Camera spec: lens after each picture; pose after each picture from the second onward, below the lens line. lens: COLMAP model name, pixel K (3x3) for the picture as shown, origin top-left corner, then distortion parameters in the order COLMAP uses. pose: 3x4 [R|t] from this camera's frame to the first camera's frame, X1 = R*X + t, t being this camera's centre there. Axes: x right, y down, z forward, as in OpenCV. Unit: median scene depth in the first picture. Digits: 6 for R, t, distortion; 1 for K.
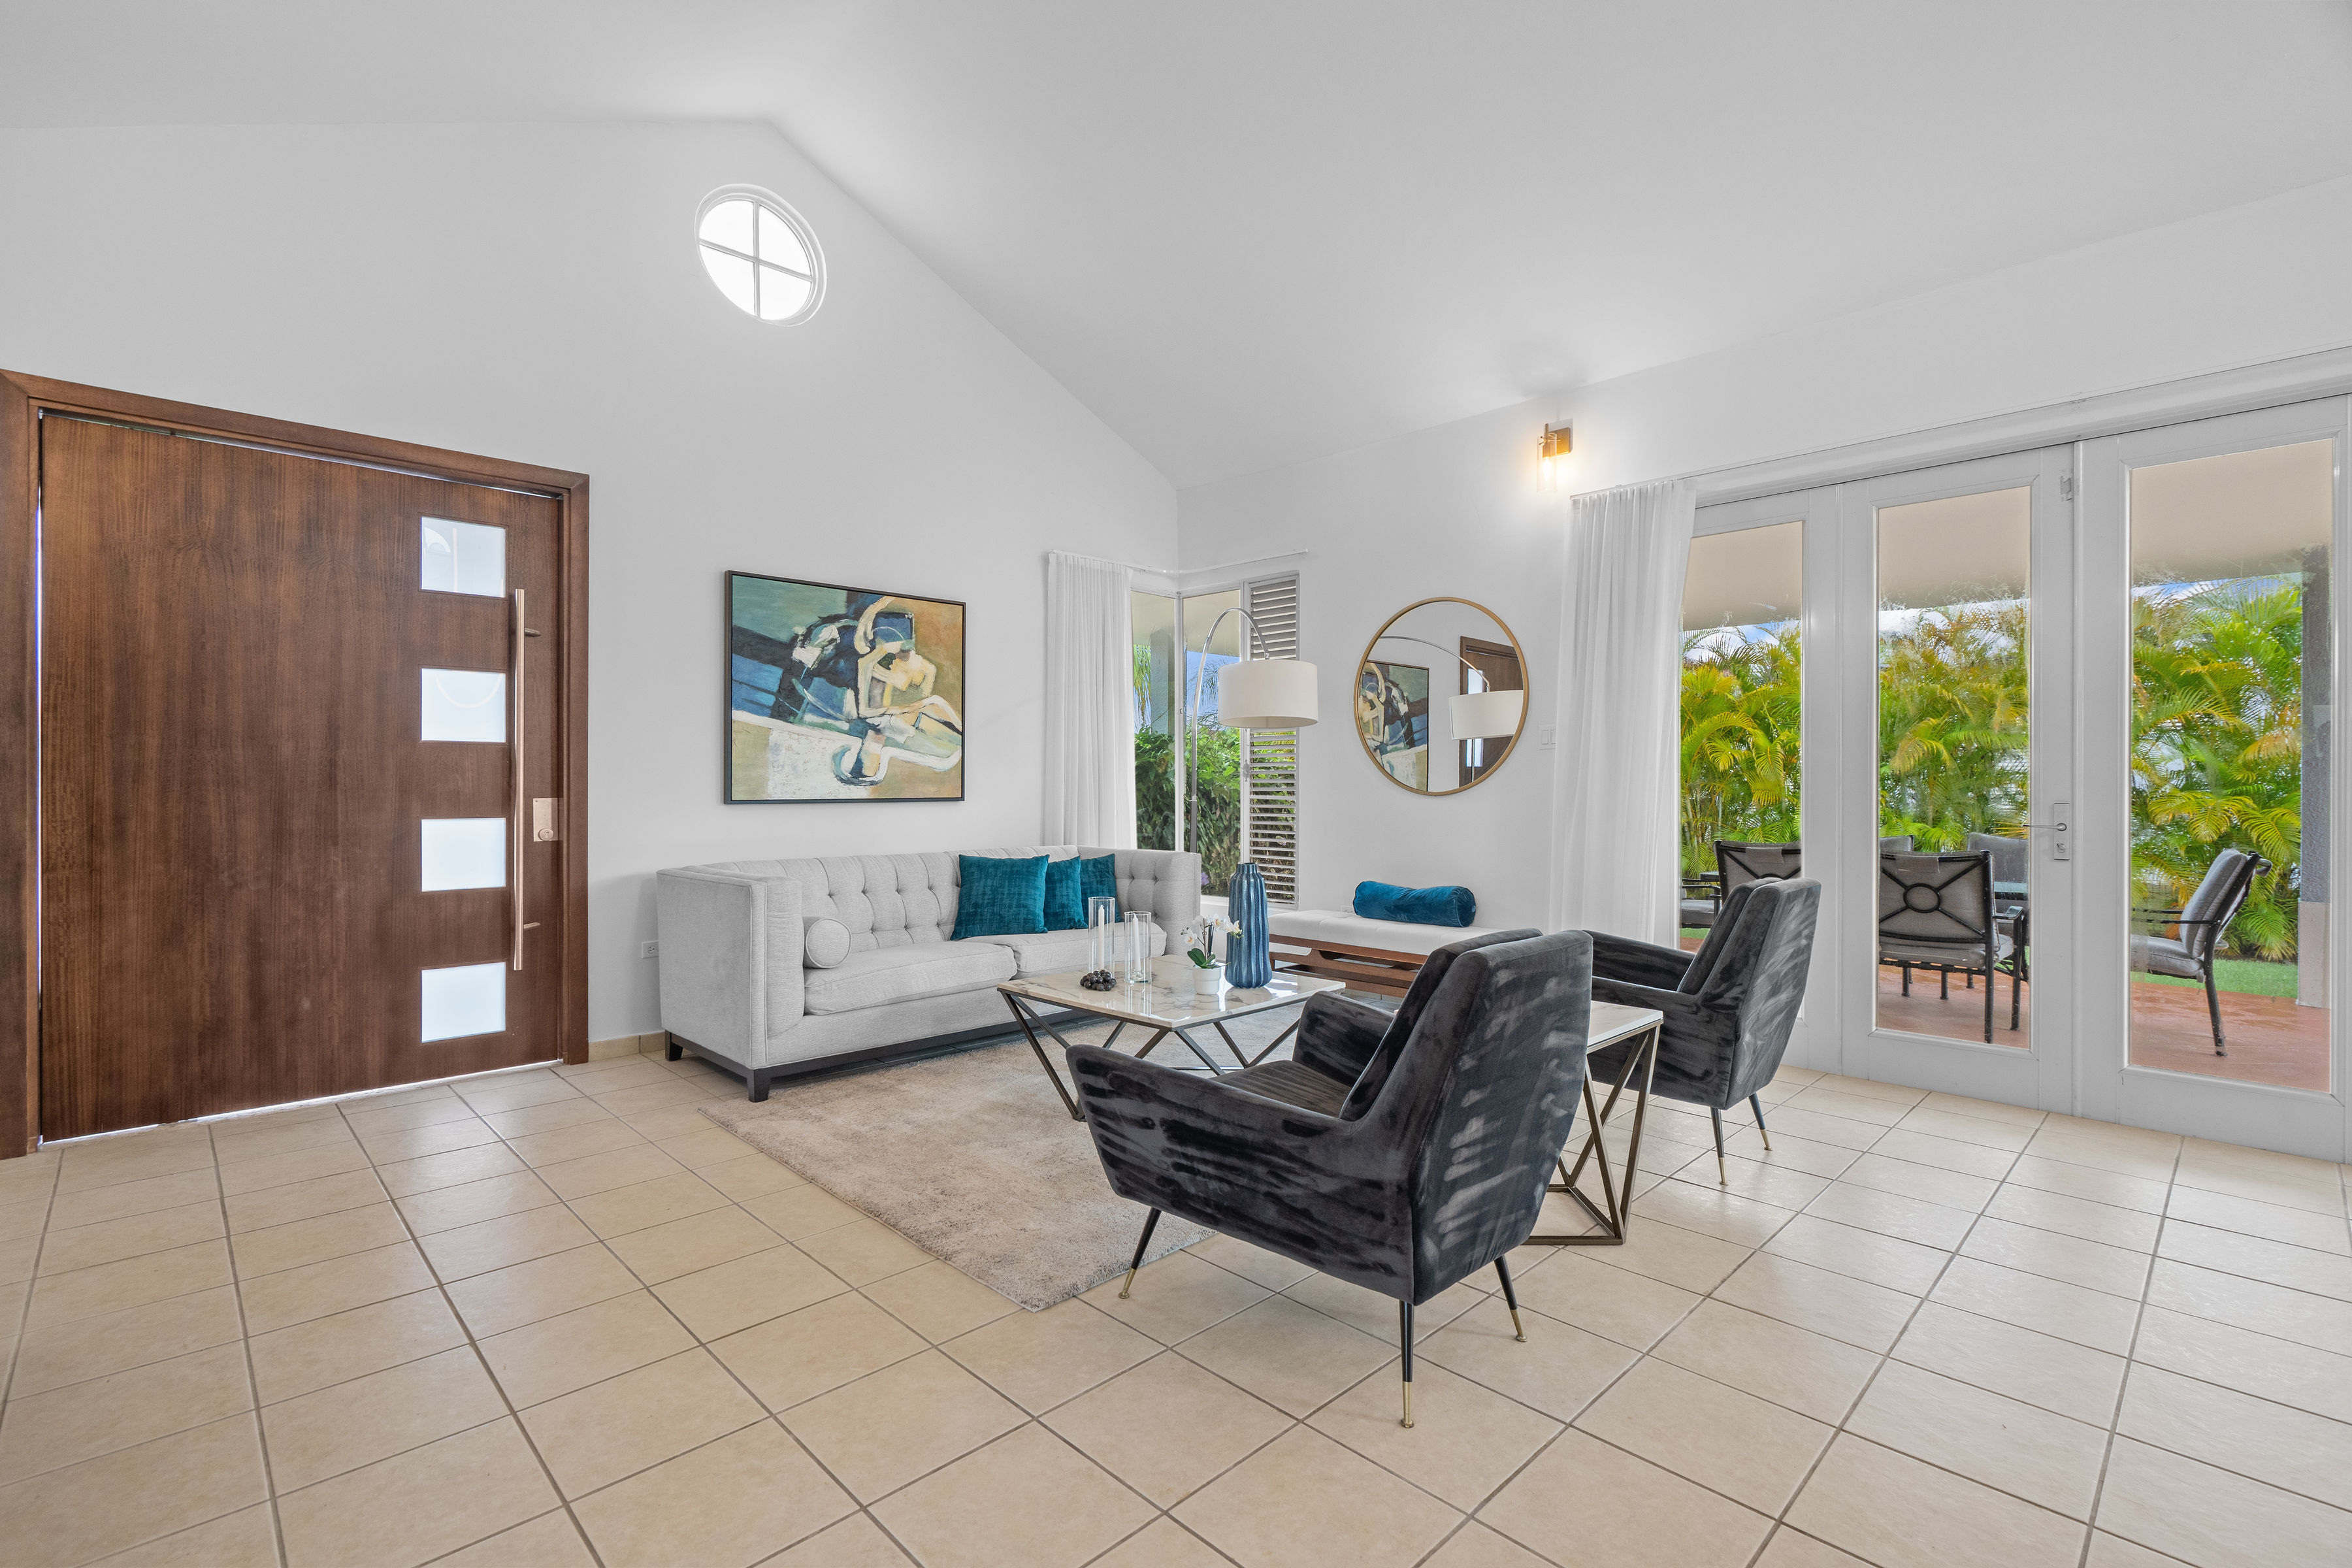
lens RADIAL K [[1063.7, 0, 1176.0], [0, 1063.7, 784.0], [0, 0, 1]] dist [-0.002936, -0.000006]
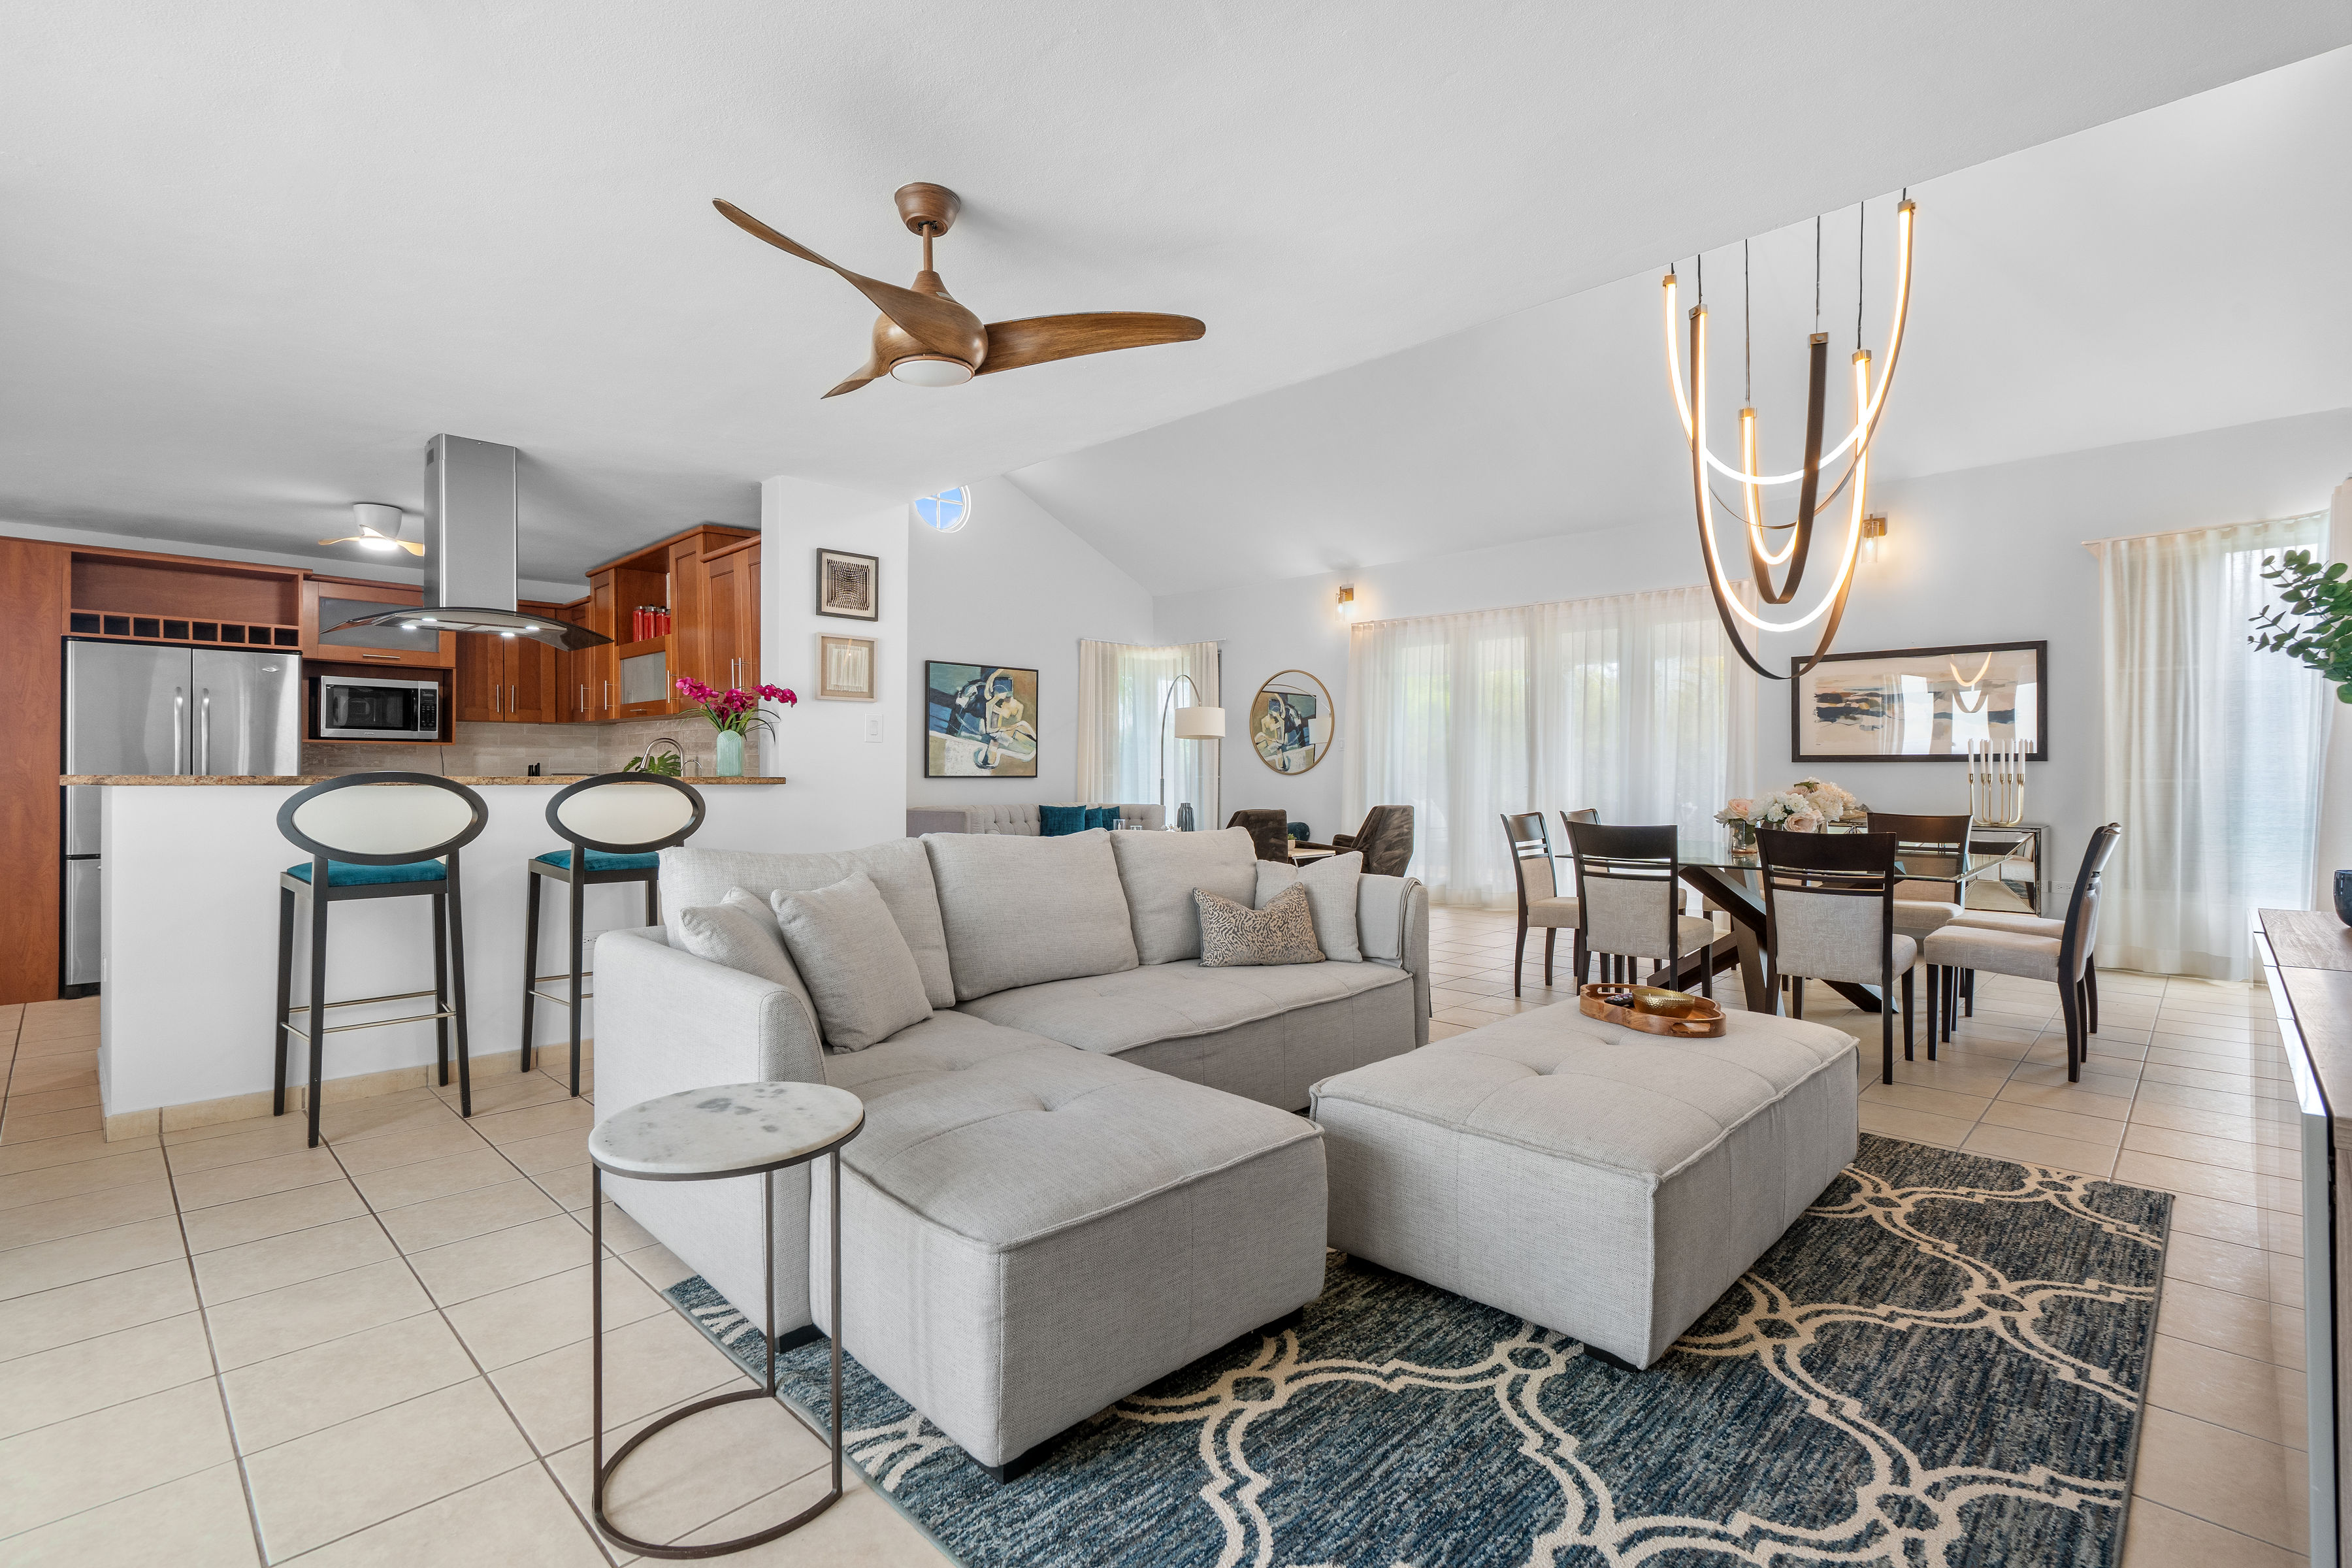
lens RADIAL K [[1096.8, 0, 1172.3], [0, 1096.8, 778.9], [0, 0, 1]] dist [-0.007286, 0.000431]
pose [[0.999652, 0.001598, 0.026324, -0.016748], [-0.001638, 0.999998, 0.001495, 0.015860], [-0.026322, -0.001538, 0.999652, -0.973921]]
